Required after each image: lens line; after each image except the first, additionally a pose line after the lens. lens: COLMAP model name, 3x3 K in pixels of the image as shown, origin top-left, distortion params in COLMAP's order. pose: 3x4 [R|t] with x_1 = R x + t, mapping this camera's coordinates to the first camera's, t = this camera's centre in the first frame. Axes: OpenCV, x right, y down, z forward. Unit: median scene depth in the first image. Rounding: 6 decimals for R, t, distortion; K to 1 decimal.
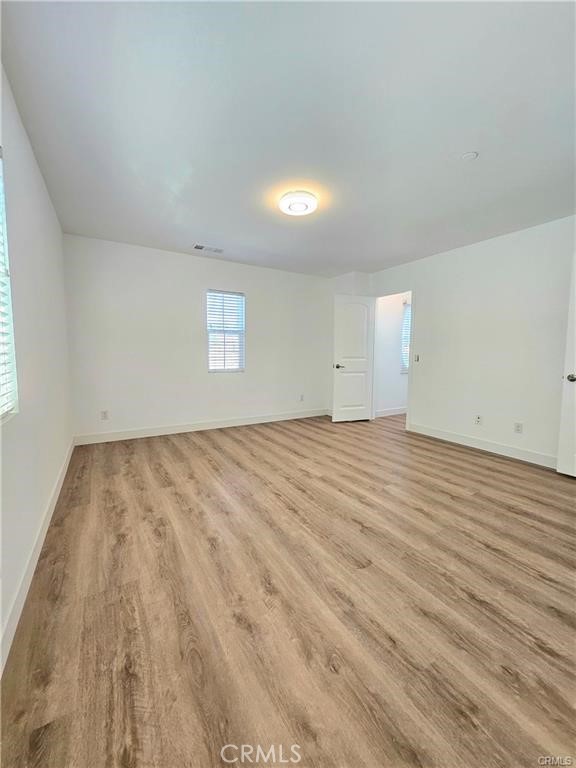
lens RADIAL K [[300.7, 0, 285.3], [0, 300.7, 377.1], [0, 0, 1]] dist [-0.000335, 0.000409]
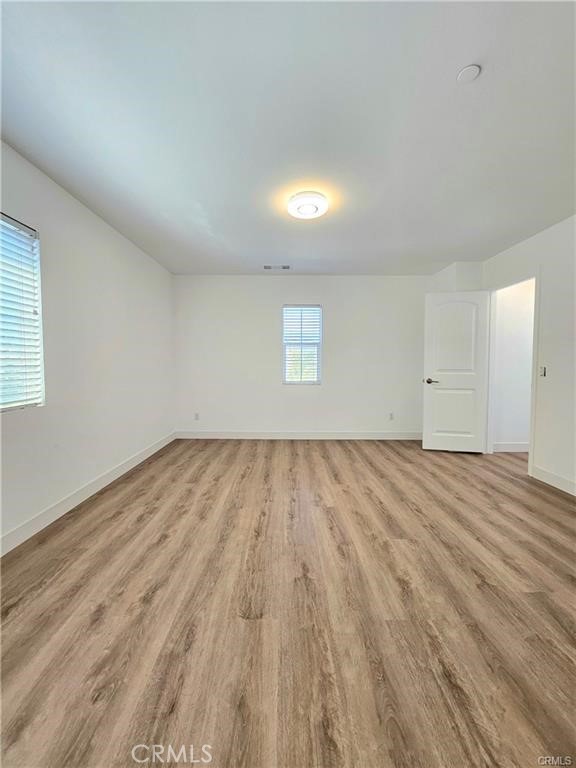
lens RADIAL K [[300.7, 0, 285.7], [0, 300.7, 378.2], [0, 0, 1]] dist [-0.000335, 0.000409]
pose [[0.858471, 0.018001, -0.512546, 0.495656], [-0.037315, 0.998927, -0.027415, -0.013243], [0.511503, 0.042661, 0.858222, 0.194573]]
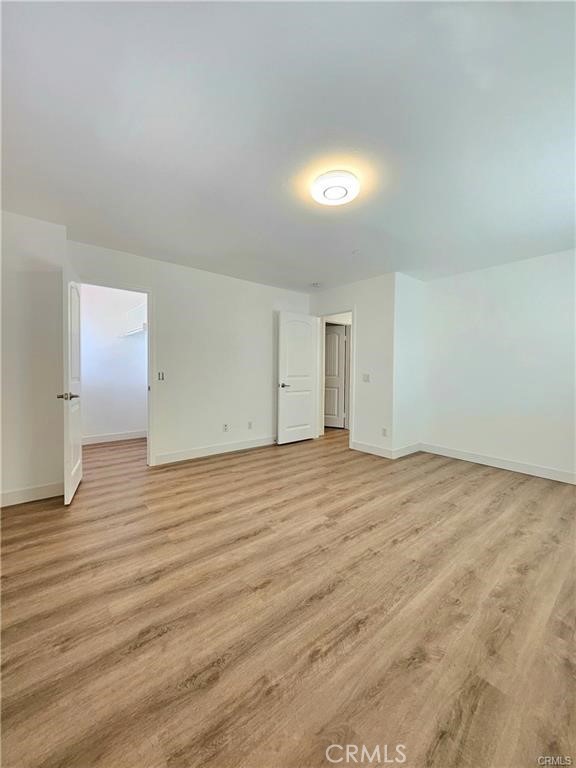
lens RADIAL K [[300.7, 0, 285.5], [0, 300.7, 381.0], [0, 0, 1]] dist [-0.000335, 0.000409]
pose [[-0.145292, -0.050182, 0.988115, -0.775957], [0.067316, 0.995897, 0.060475, -0.133802], [-0.987096, 0.075303, -0.141318, 1.345178]]
